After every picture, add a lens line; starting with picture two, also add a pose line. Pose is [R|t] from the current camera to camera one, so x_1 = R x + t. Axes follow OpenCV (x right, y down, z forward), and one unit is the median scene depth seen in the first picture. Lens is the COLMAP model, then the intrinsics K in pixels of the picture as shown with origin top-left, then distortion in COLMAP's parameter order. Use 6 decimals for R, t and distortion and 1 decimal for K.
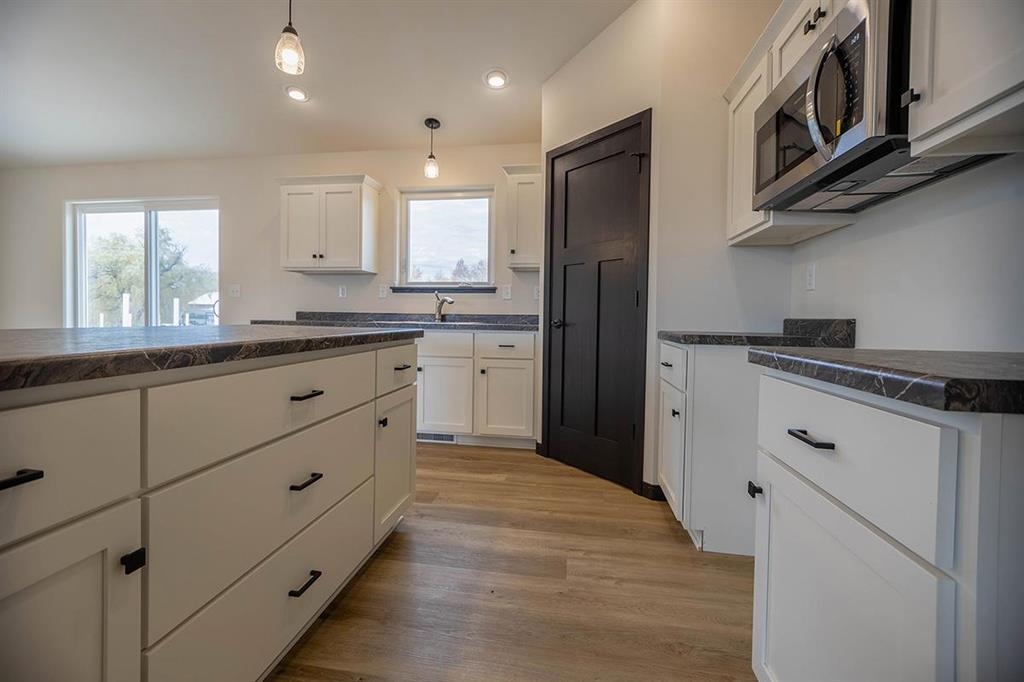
lens RADIAL K [[446.9, 0, 521.2], [0, 446.9, 325.2], [0, 0, 1]] dist [0.003308, -0.000515]
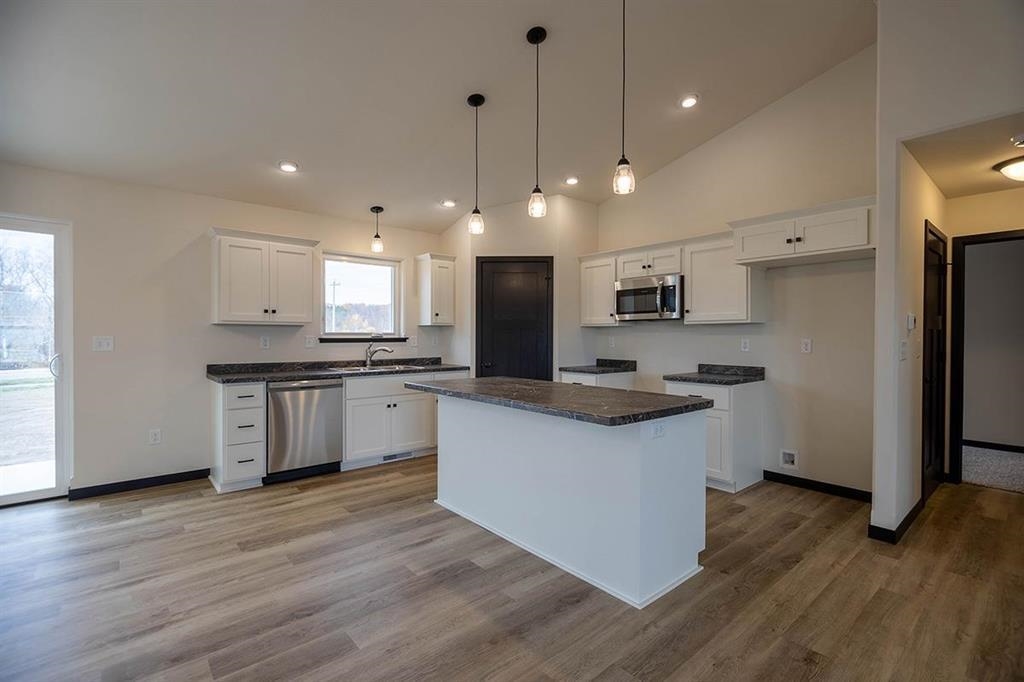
lens RADIAL K [[446.9, 0, 520.0], [0, 446.9, 336.1], [0, 0, 1]] dist [0.003308, -0.000515]
pose [[0.638410, -0.011980, 0.769603, -0.949015], [0.019614, 0.999807, -0.000707, -0.091171], [-0.769446, 0.015546, 0.638522, -0.109471]]
